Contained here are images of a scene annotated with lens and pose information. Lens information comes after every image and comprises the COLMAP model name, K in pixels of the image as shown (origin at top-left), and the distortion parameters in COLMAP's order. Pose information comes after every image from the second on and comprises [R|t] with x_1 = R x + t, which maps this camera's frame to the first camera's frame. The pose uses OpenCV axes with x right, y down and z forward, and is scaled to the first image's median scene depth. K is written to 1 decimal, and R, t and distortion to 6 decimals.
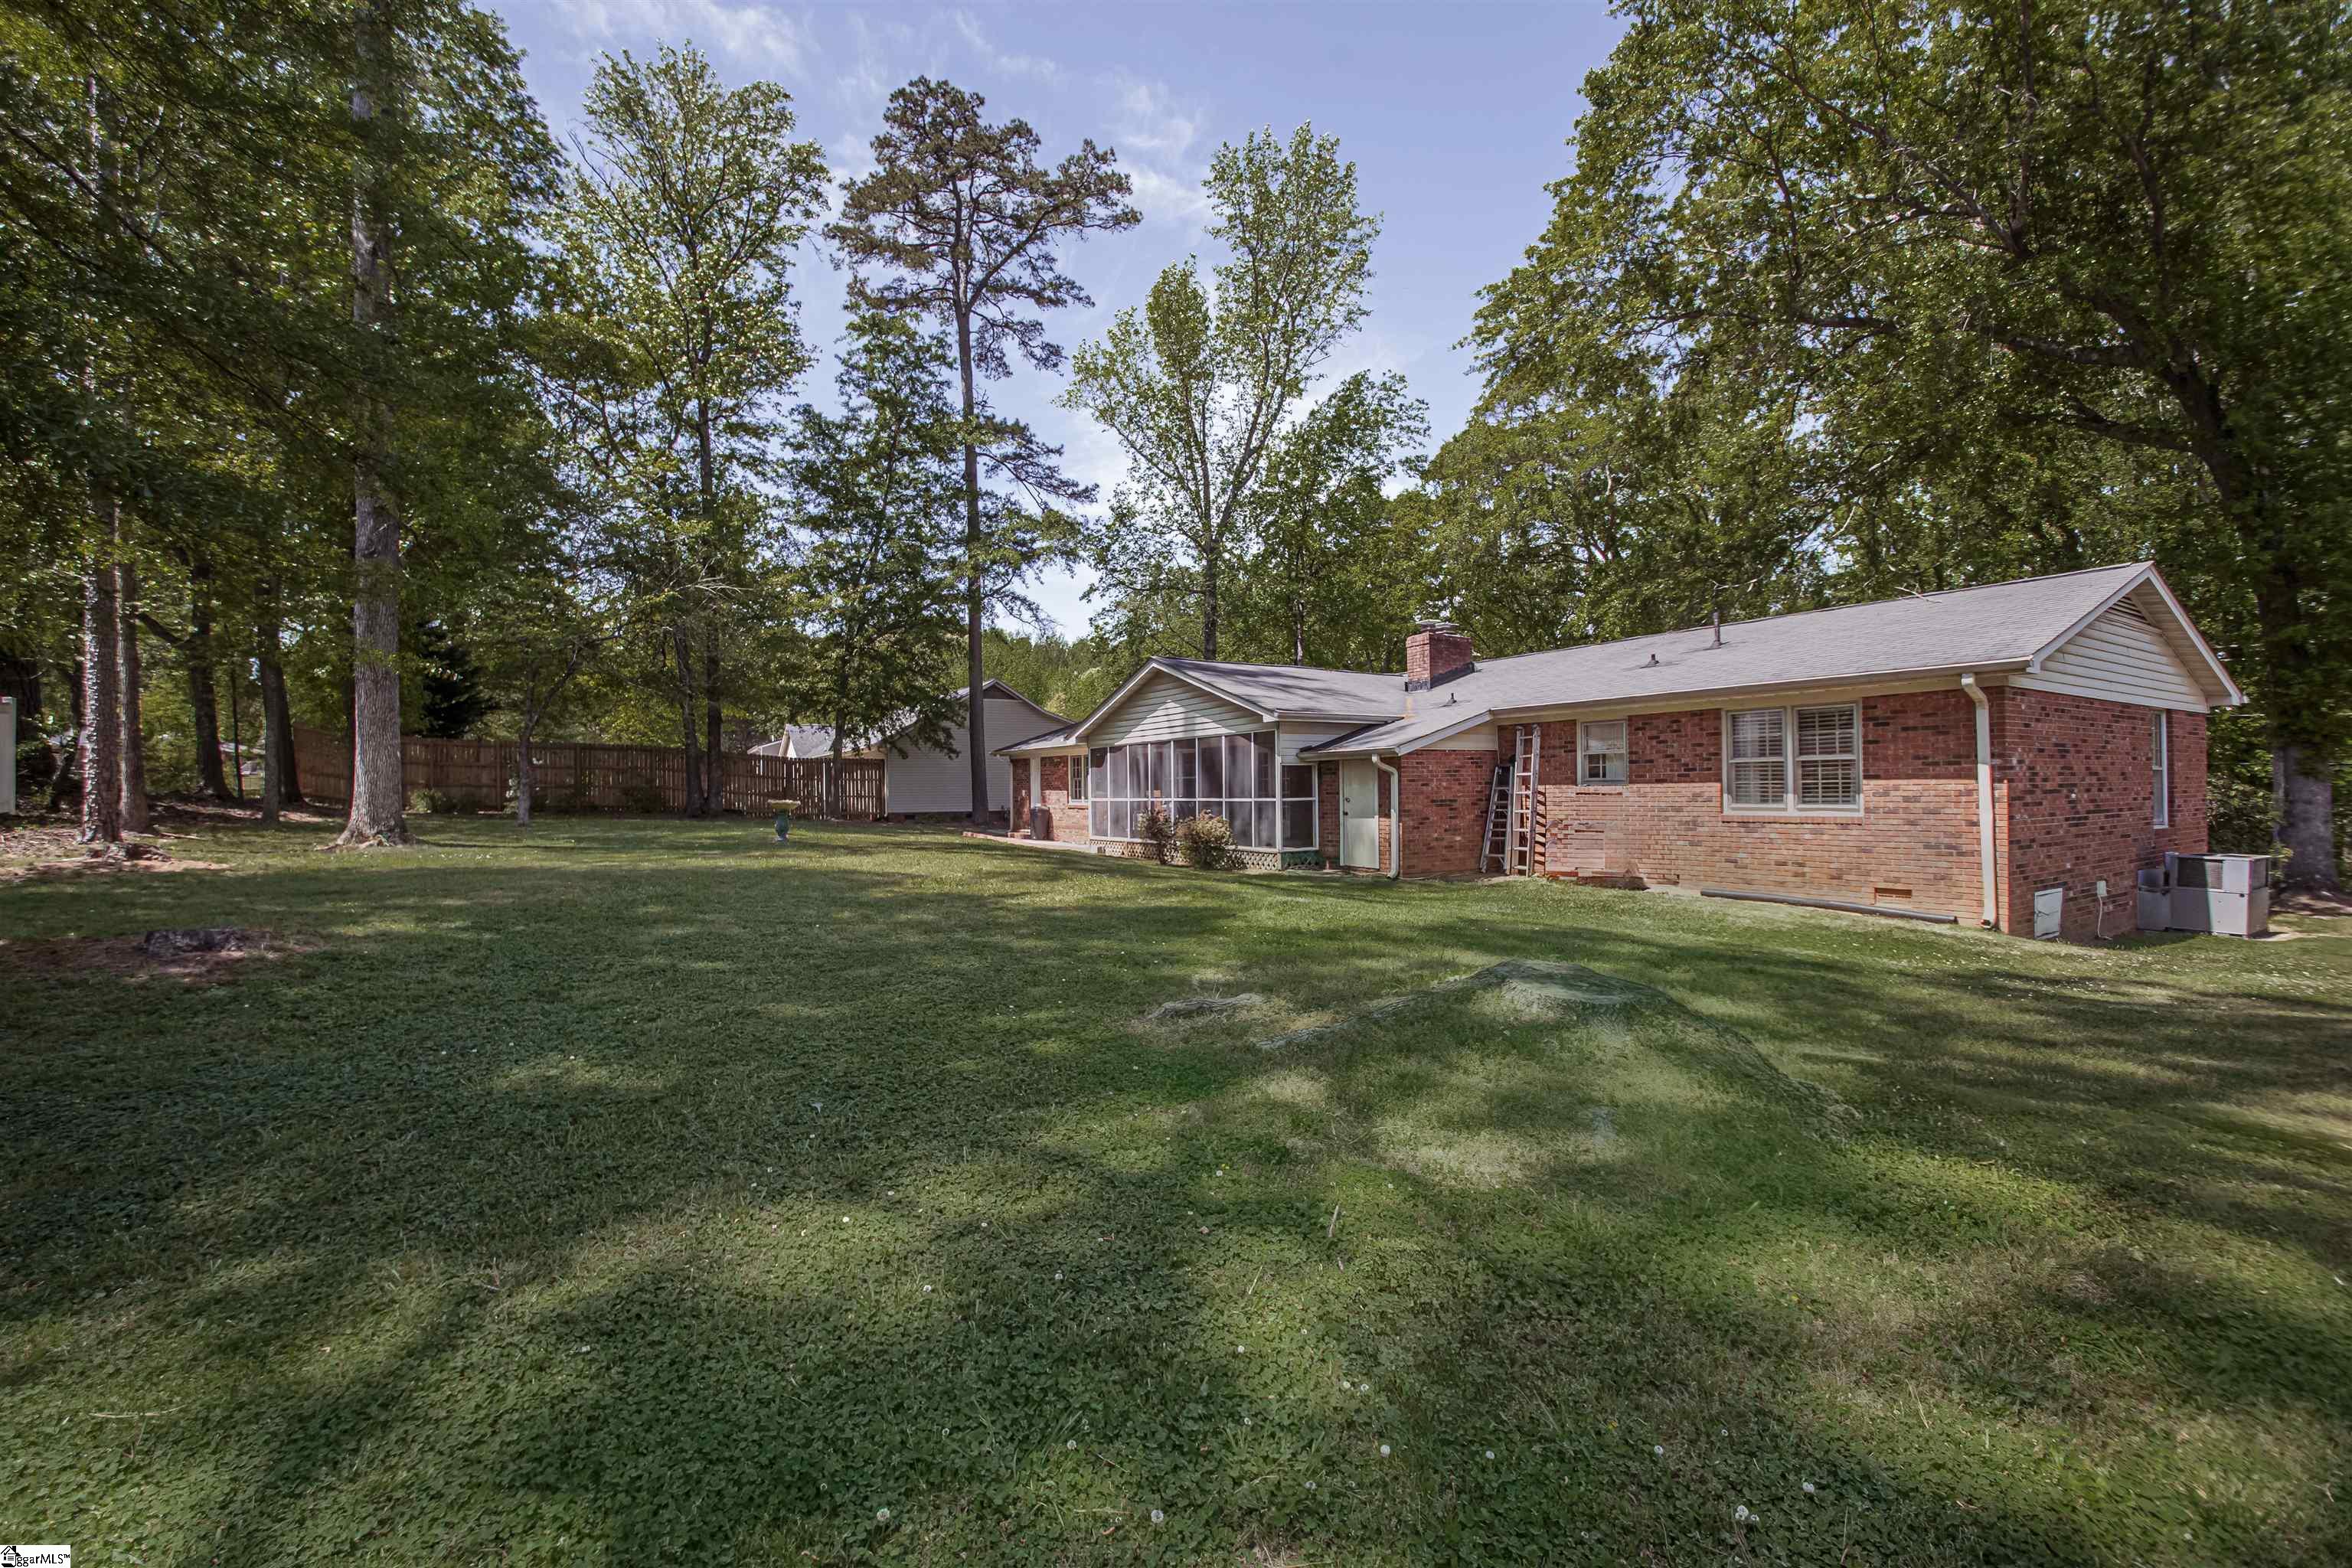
lens RADIAL K [[941.0, 0, 1176.0], [0, 941.0, 784.0], [0, 0, 1]] dist [0.024773, -0.020059]
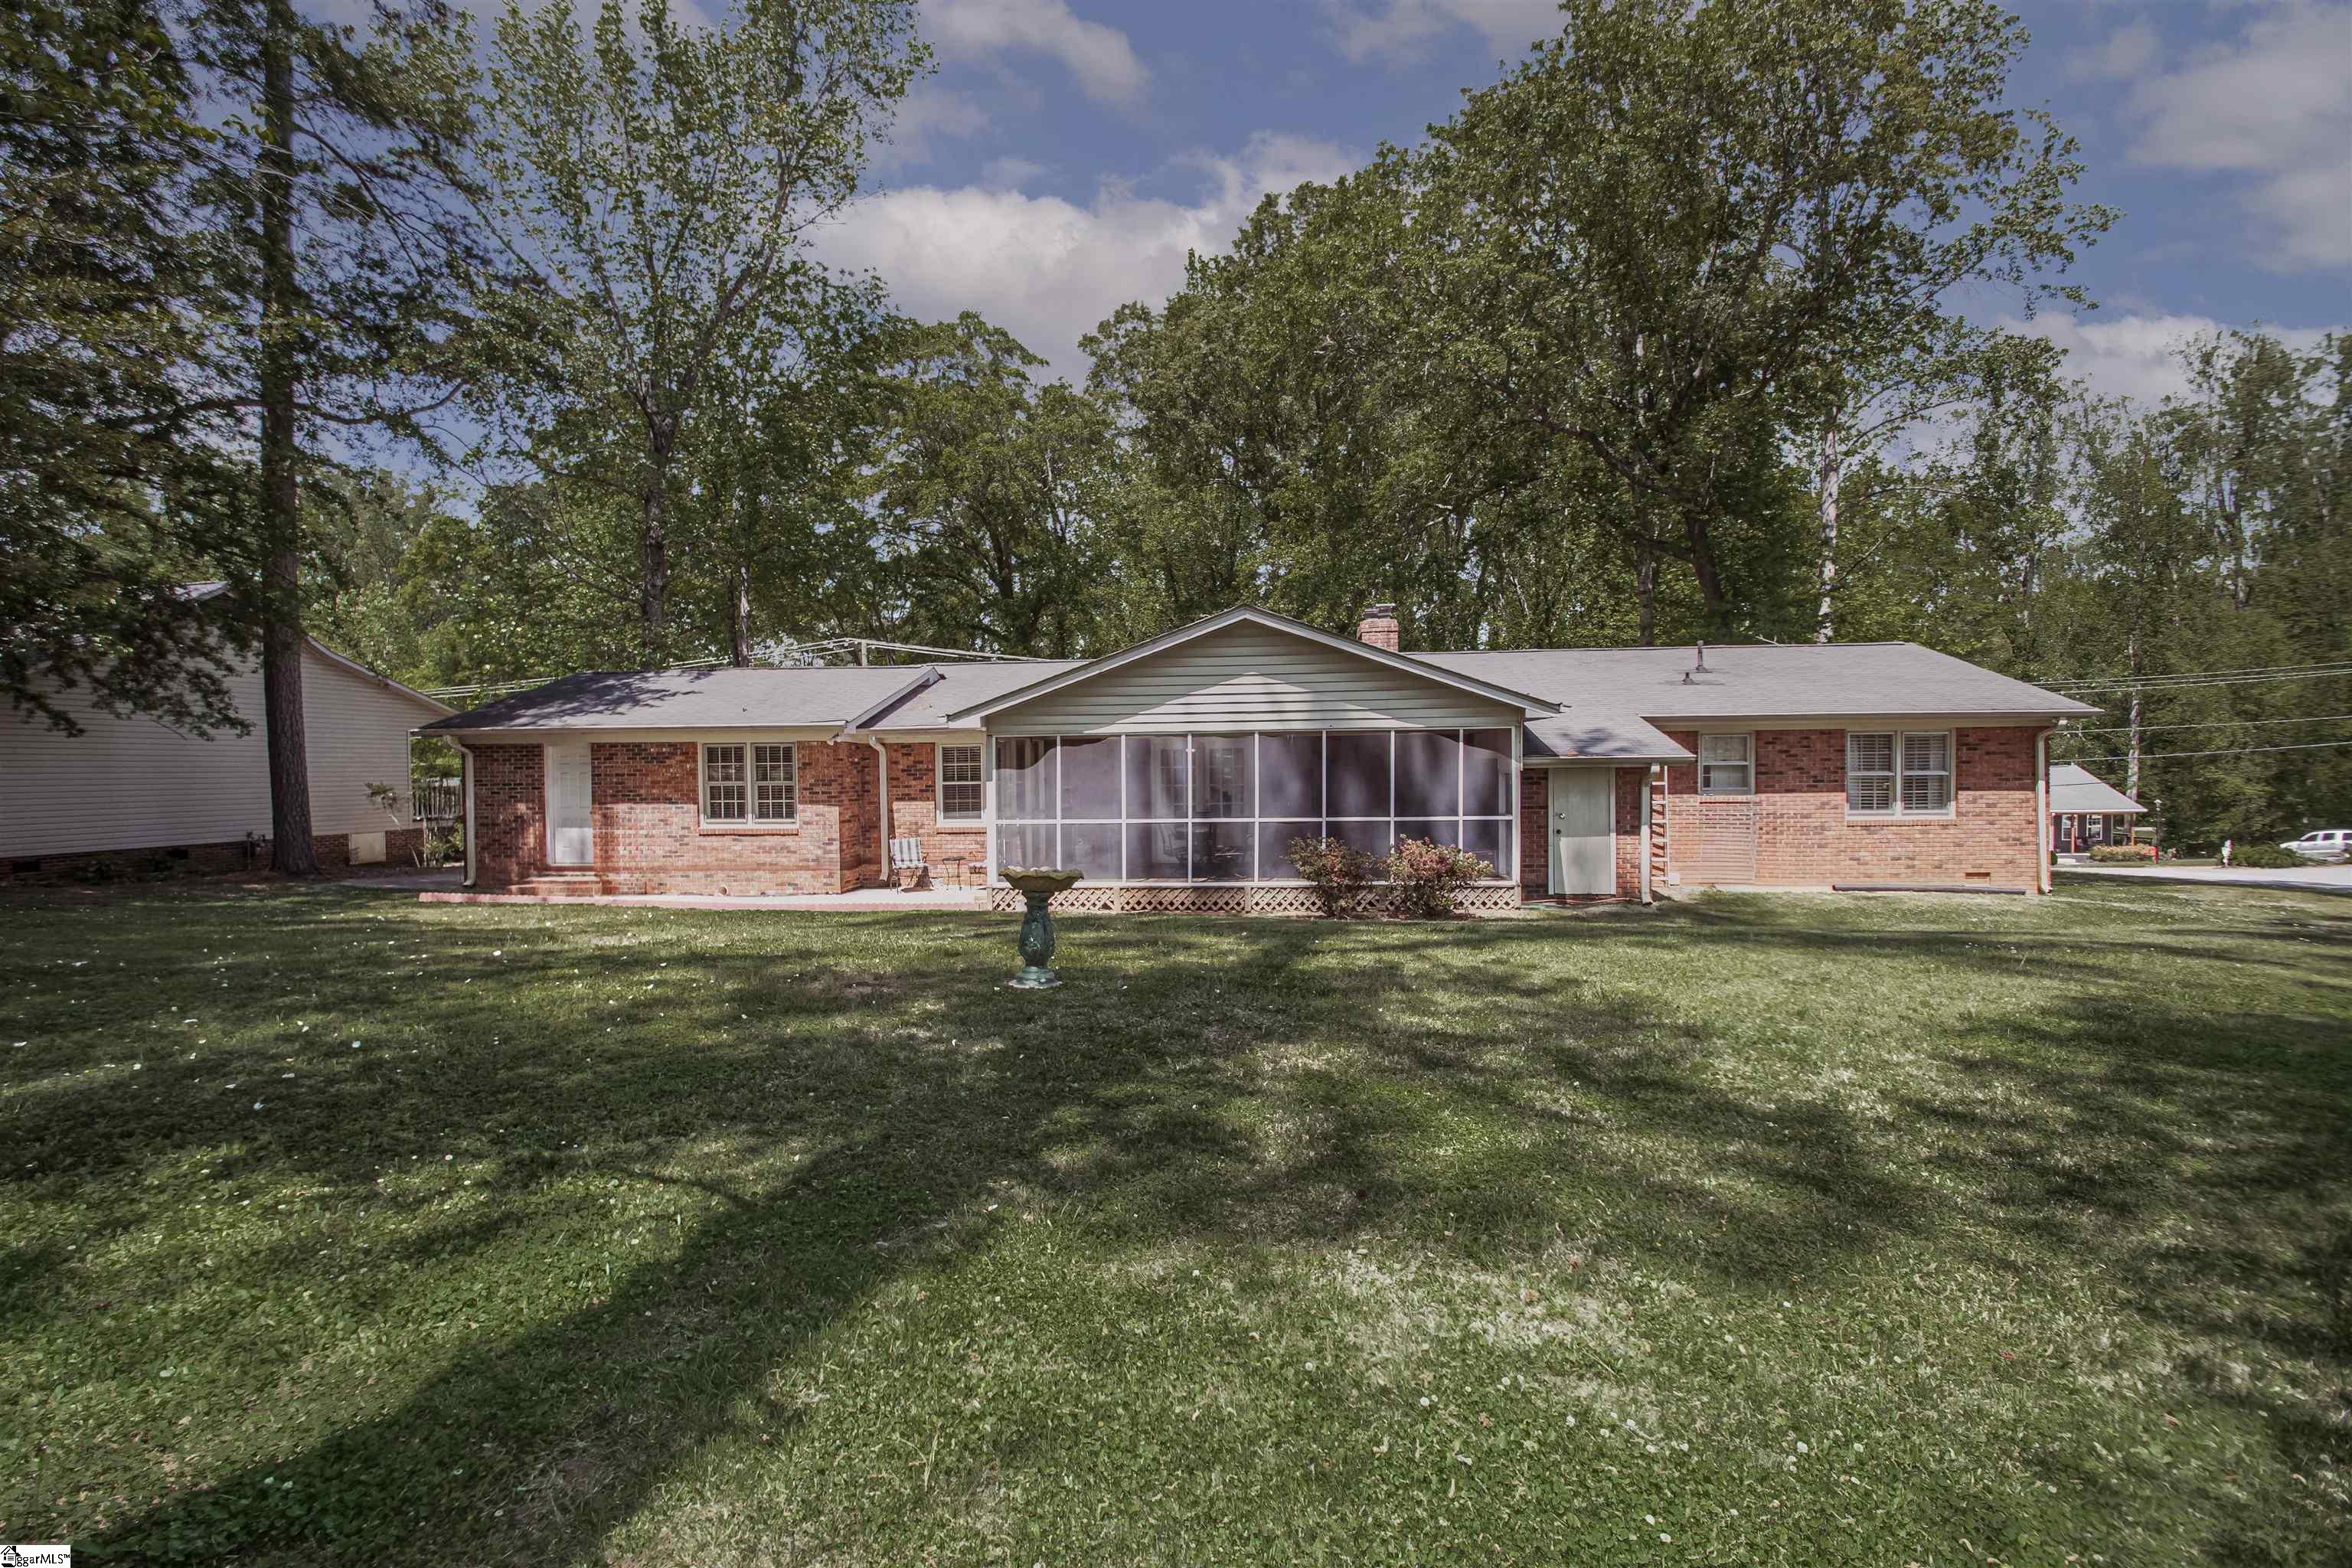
lens RADIAL K [[941.0, 0, 1176.0], [0, 941.0, 784.0], [0, 0, 1]] dist [0.024773, -0.020059]
pose [[0.607885, -0.011391, 0.793943, -0.837345], [-0.000628, 0.999890, 0.014827, -0.028083], [-0.794025, -0.009512, 0.607811, 0.917688]]
